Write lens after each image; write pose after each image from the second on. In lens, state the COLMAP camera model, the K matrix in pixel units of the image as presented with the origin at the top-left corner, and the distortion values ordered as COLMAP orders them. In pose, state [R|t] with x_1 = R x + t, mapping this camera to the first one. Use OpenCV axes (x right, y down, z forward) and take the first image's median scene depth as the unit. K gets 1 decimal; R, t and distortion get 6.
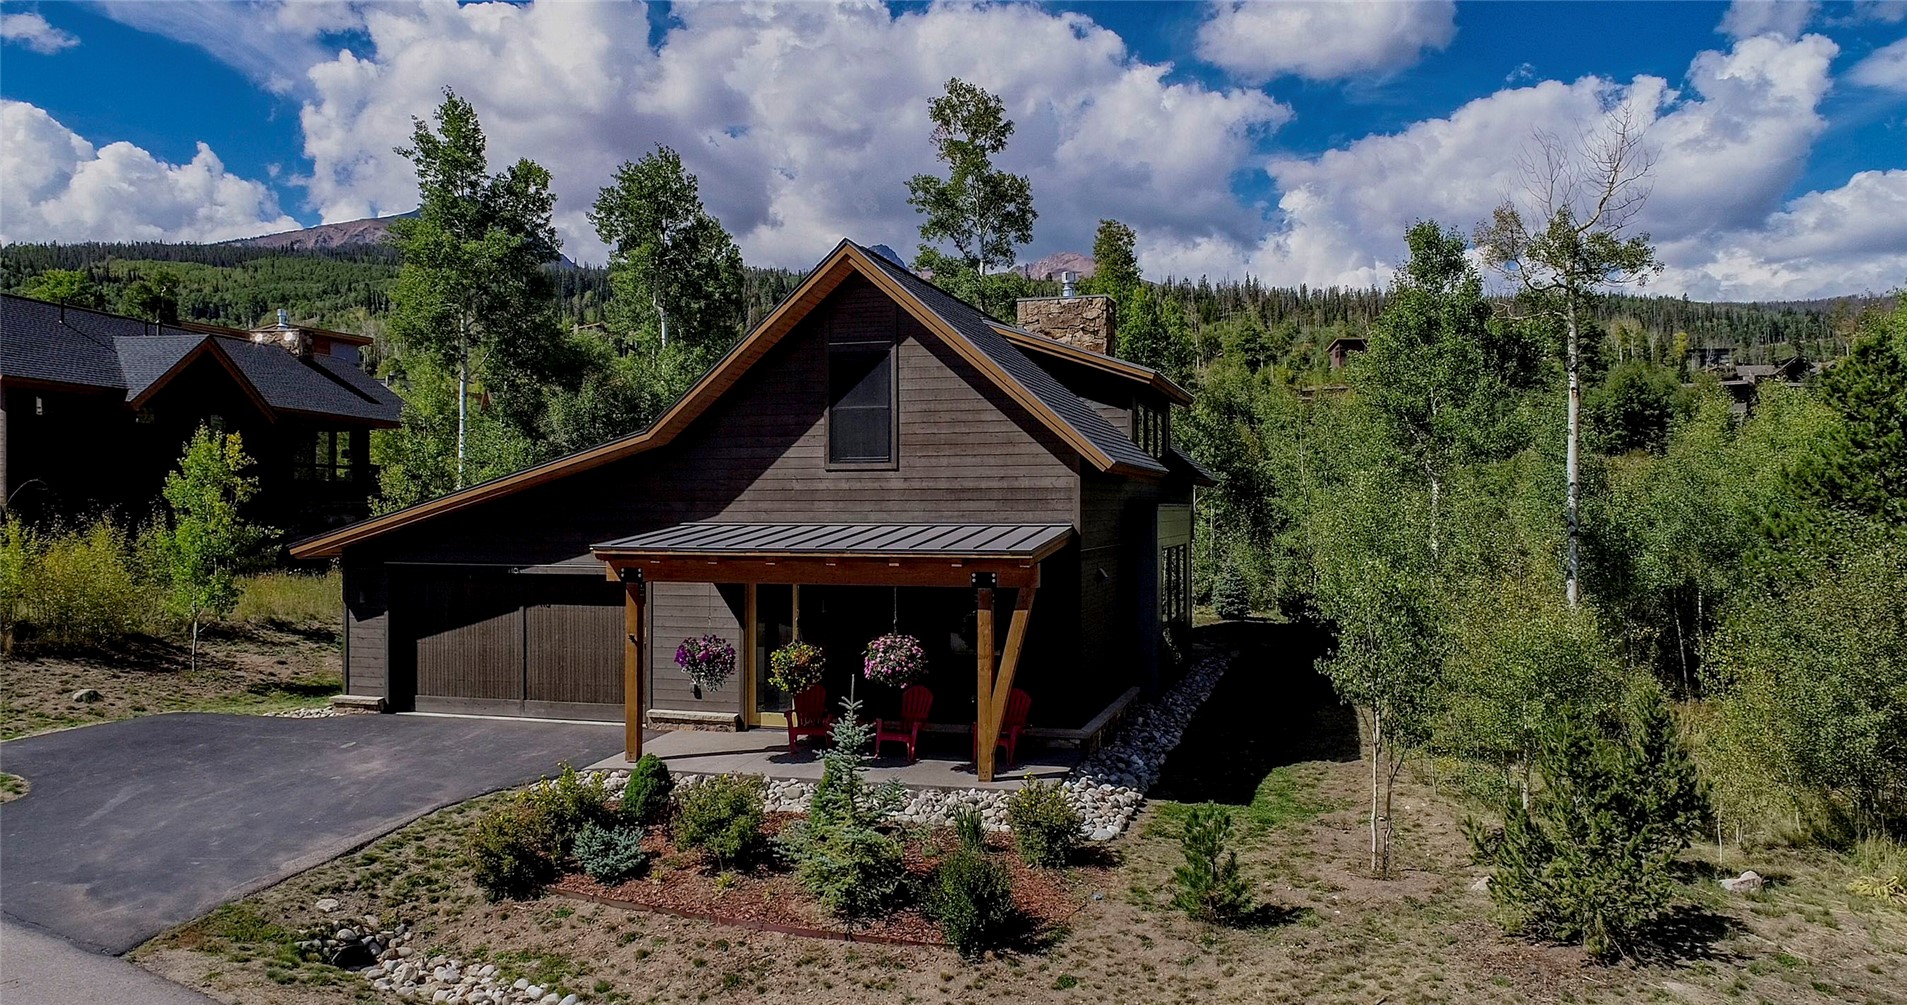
lens RADIAL K [[1367.2, 0, 960.8], [0, 1367.2, 505.8], [0, 0, 1]] dist [-0.015248, 0.004039]
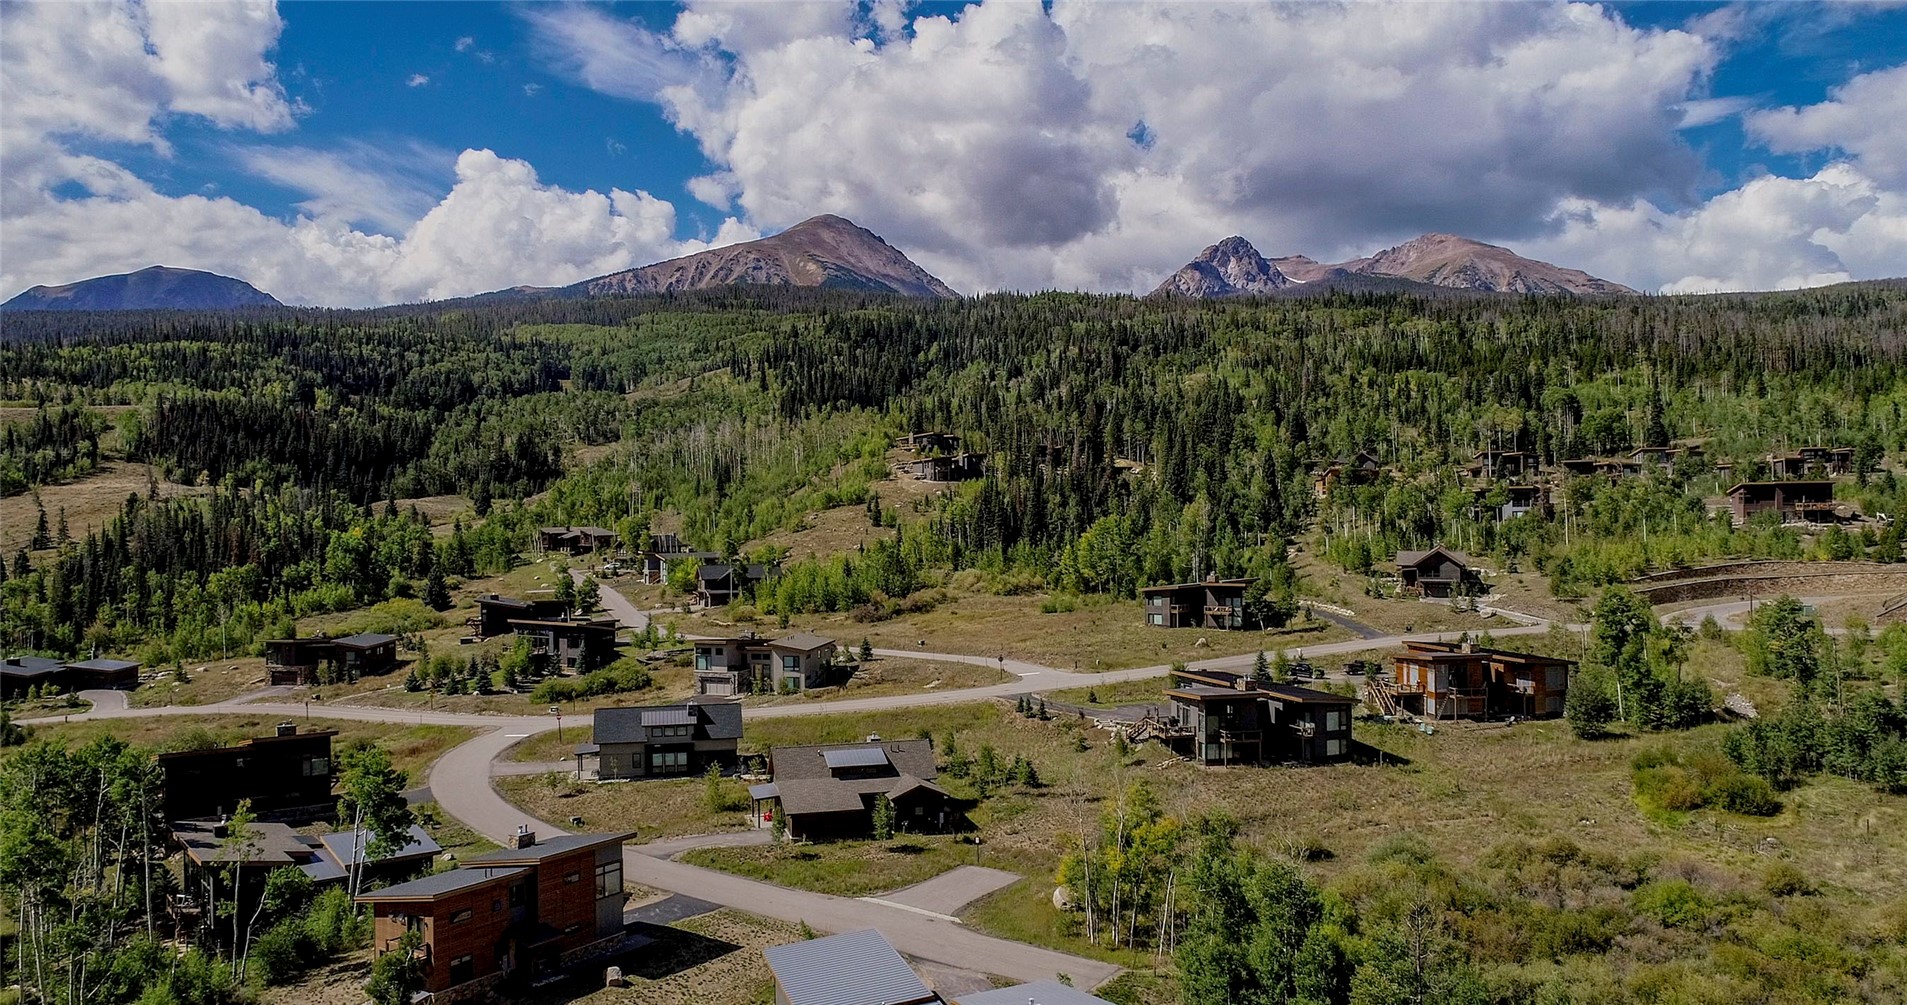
lens RADIAL K [[1384.7, 0, 953.5], [0, 1384.7, 502.5], [0, 0, 1]] dist [-0.011223, 0.001271]
pose [[0.965618, -0.010914, -0.259736, 0.307869], [0.011949, 0.999926, 0.002403, -1.780566], [0.259690, -0.005424, 0.965677, 0.366788]]
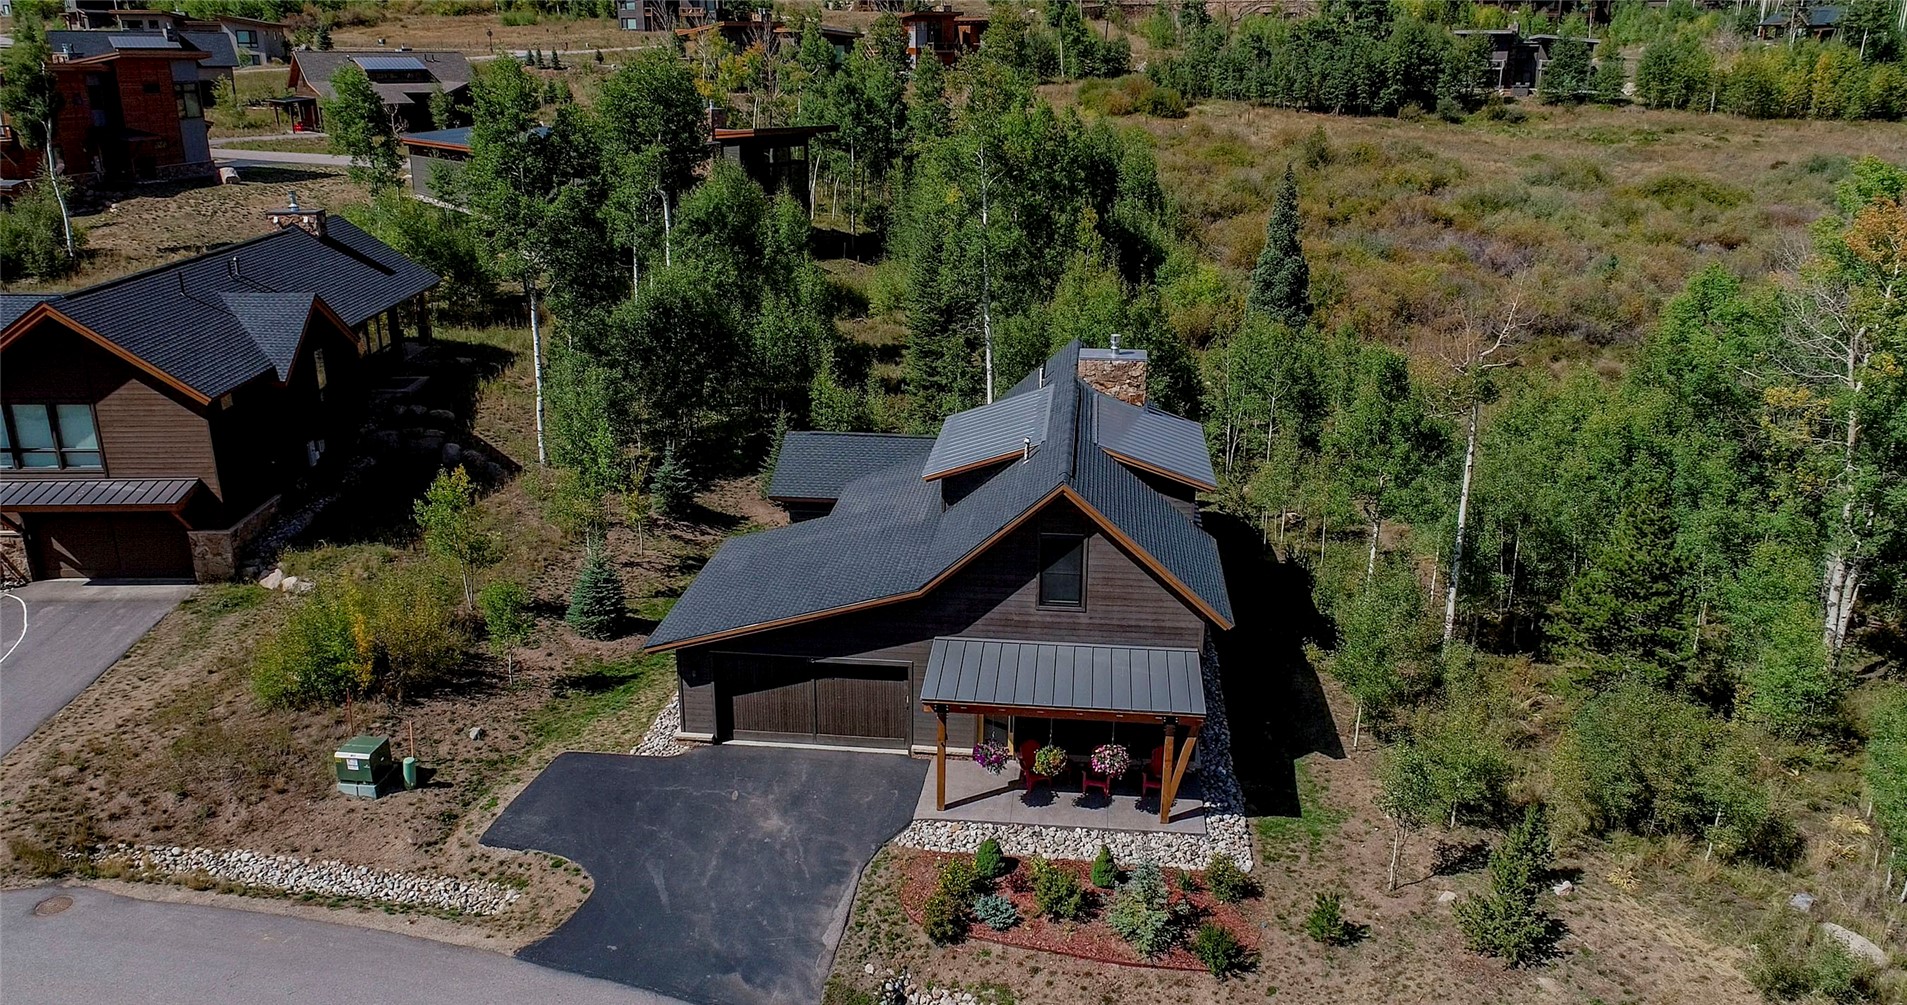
lens RADIAL K [[1361.5, 0, 963.4], [0, 1361.5, 506.8], [0, 0, 1]] dist [-0.013680, 0.007433]
pose [[0.984189, -0.048893, 0.170239, -0.435801], [-0.008348, 0.947273, 0.320319, -0.628114], [-0.176924, -0.316676, 0.931887, -0.385577]]
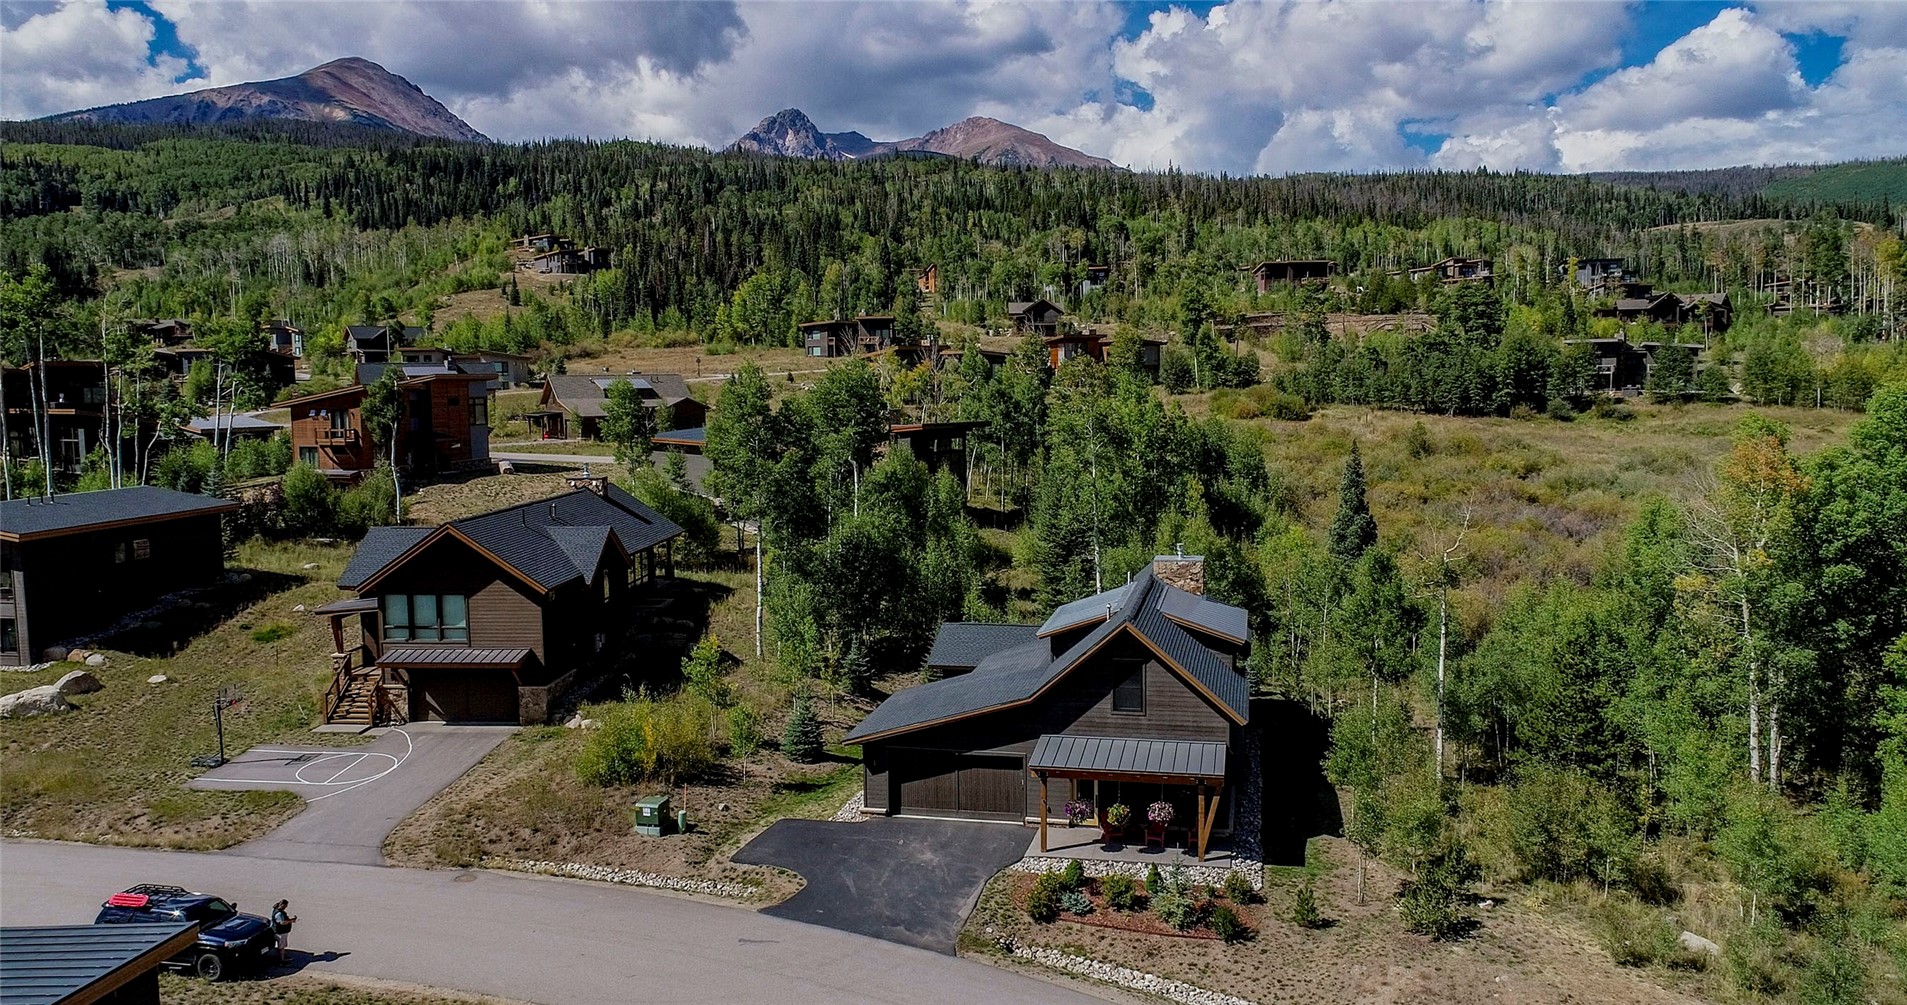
lens RADIAL K [[1367.2, 0, 960.8], [0, 1367.2, 505.8], [0, 0, 1]] dist [-0.015248, 0.004039]
pose [[0.998039, -0.017156, 0.060193, -0.471234], [0.011220, 0.995161, 0.097613, -0.583062], [-0.061576, -0.096746, 0.993403, -1.163824]]
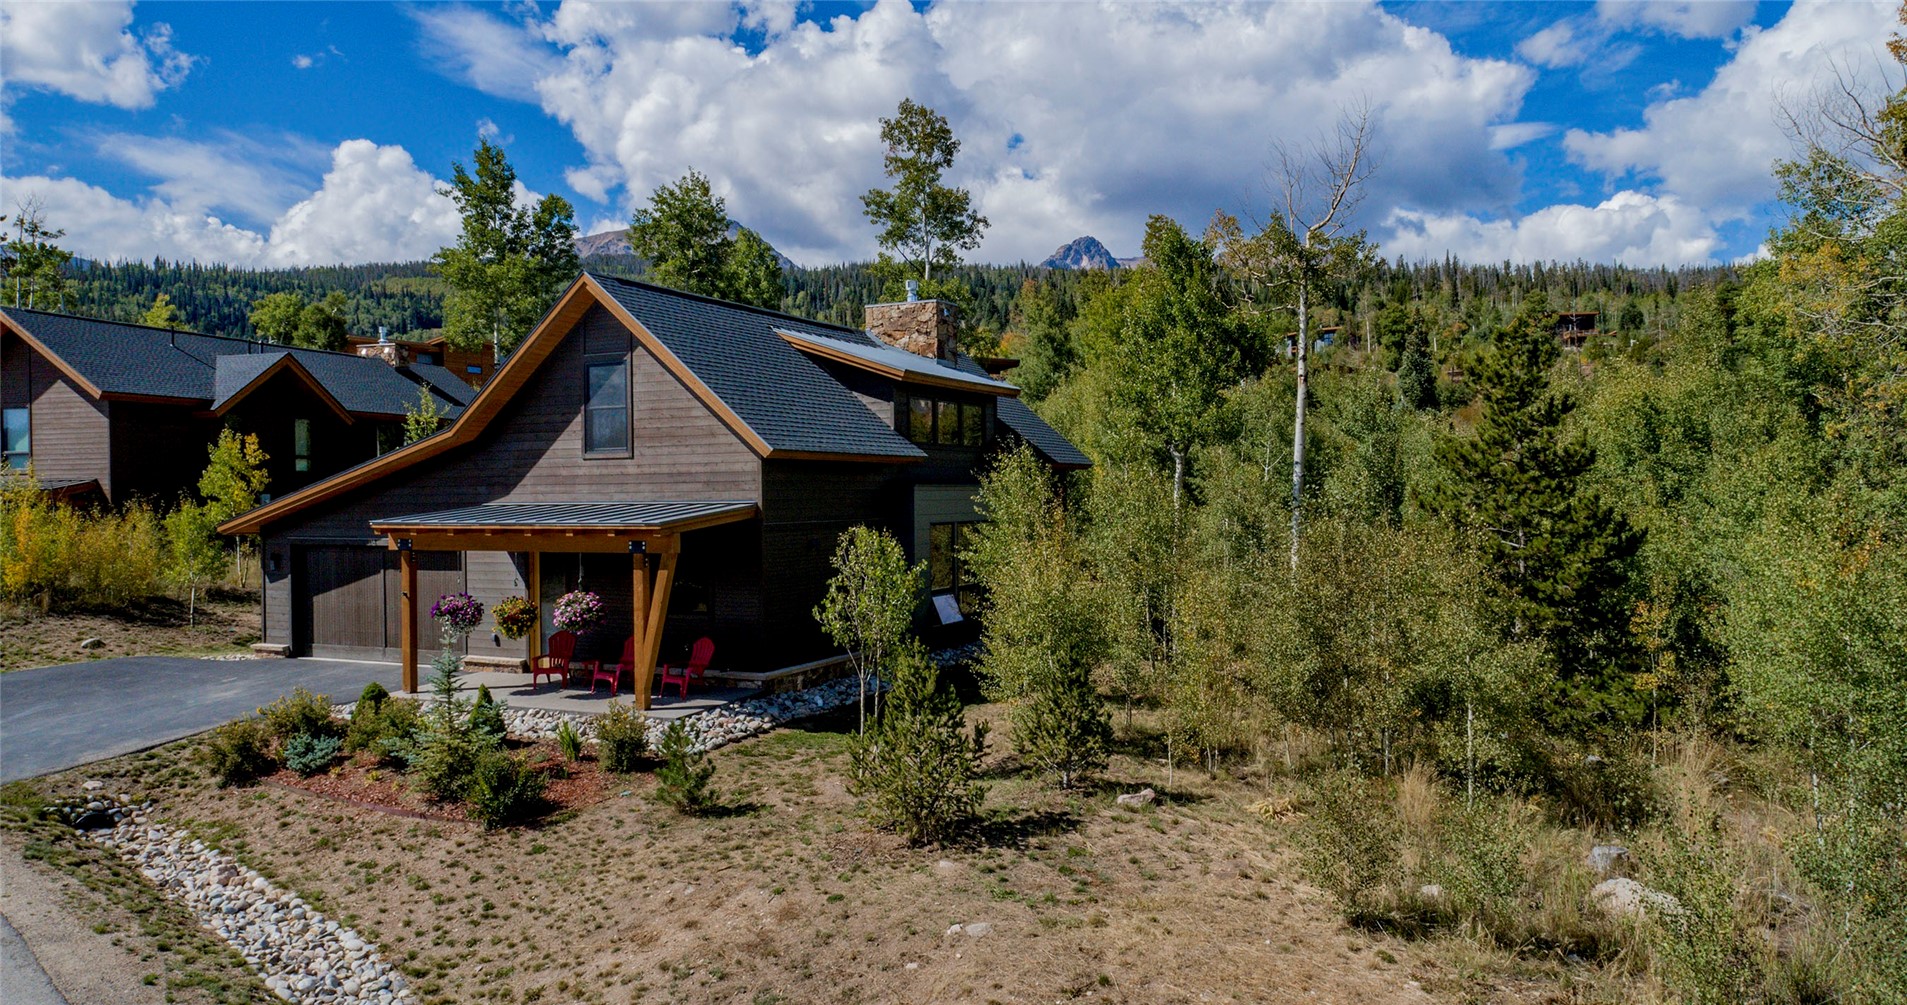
lens RADIAL K [[1331.0, 0, 953.5], [0, 1331.0, 502.5], [0, 0, 1]] dist [-0.027562, 0.038980]
pose [[0.986823, -0.008681, -0.161570, 0.415786], [0.009993, 0.999923, 0.007310, 0.007103], [0.161494, -0.008828, 0.986834, -0.113232]]
